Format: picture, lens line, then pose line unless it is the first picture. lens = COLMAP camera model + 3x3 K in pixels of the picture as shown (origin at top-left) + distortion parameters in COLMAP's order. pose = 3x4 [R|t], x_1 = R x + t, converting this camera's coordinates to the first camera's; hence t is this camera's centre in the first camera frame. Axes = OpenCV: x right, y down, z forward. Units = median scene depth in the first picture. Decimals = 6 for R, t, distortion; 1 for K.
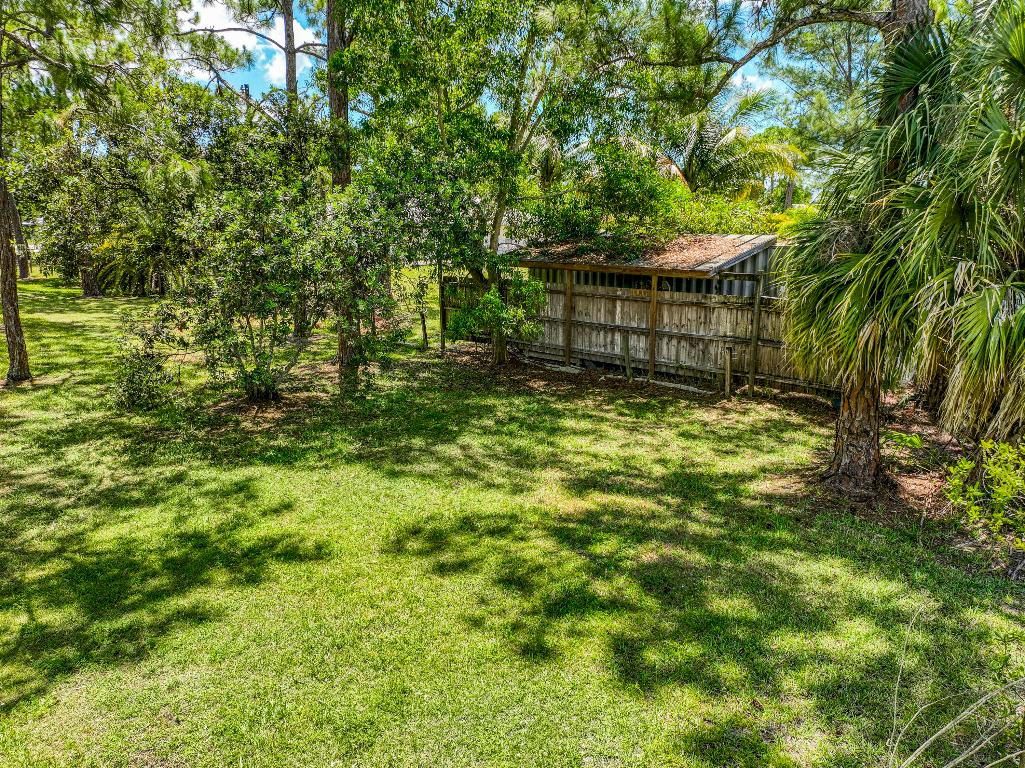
lens RADIAL K [[715.6, 0, 513.1], [0, 715.6, 384.3], [0, 0, 1]] dist [-0.004535, 0.019549]
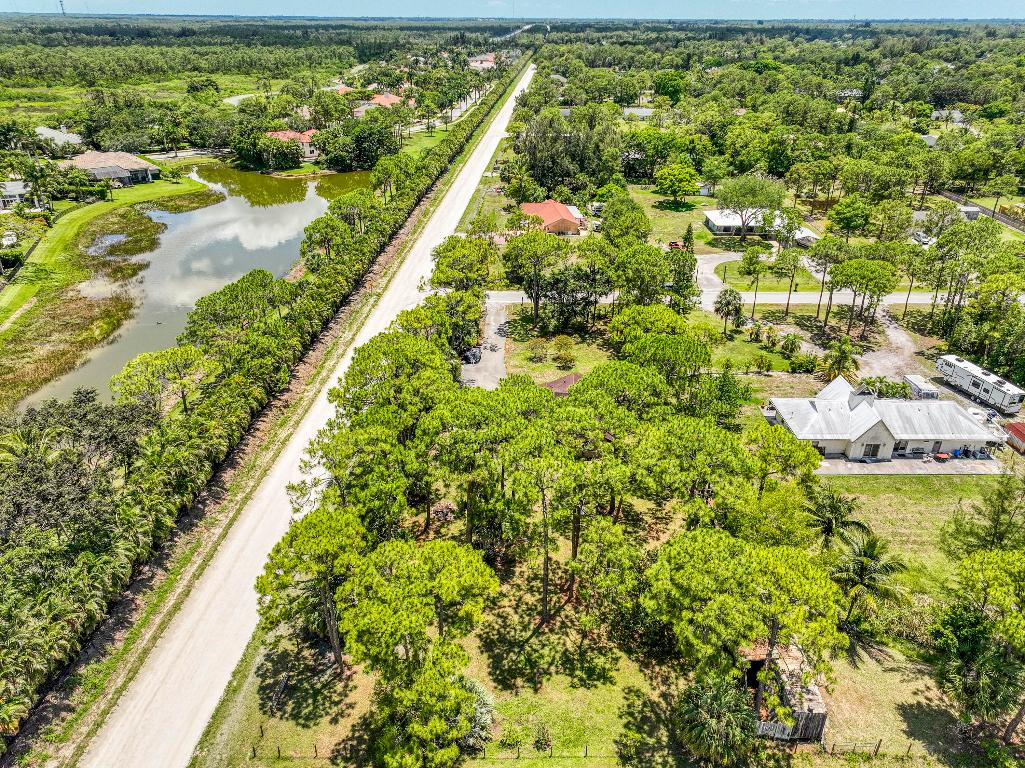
lens RADIAL K [[715.6, 0, 515.8], [0, 715.6, 388.9], [0, 0, 1]] dist [-0.004535, 0.019549]
pose [[0.631446, 0.361624, -0.685933, 1.688301], [-0.167365, 0.927305, 0.334805, -2.709568], [0.757142, -0.096610, 0.646067, -2.348972]]
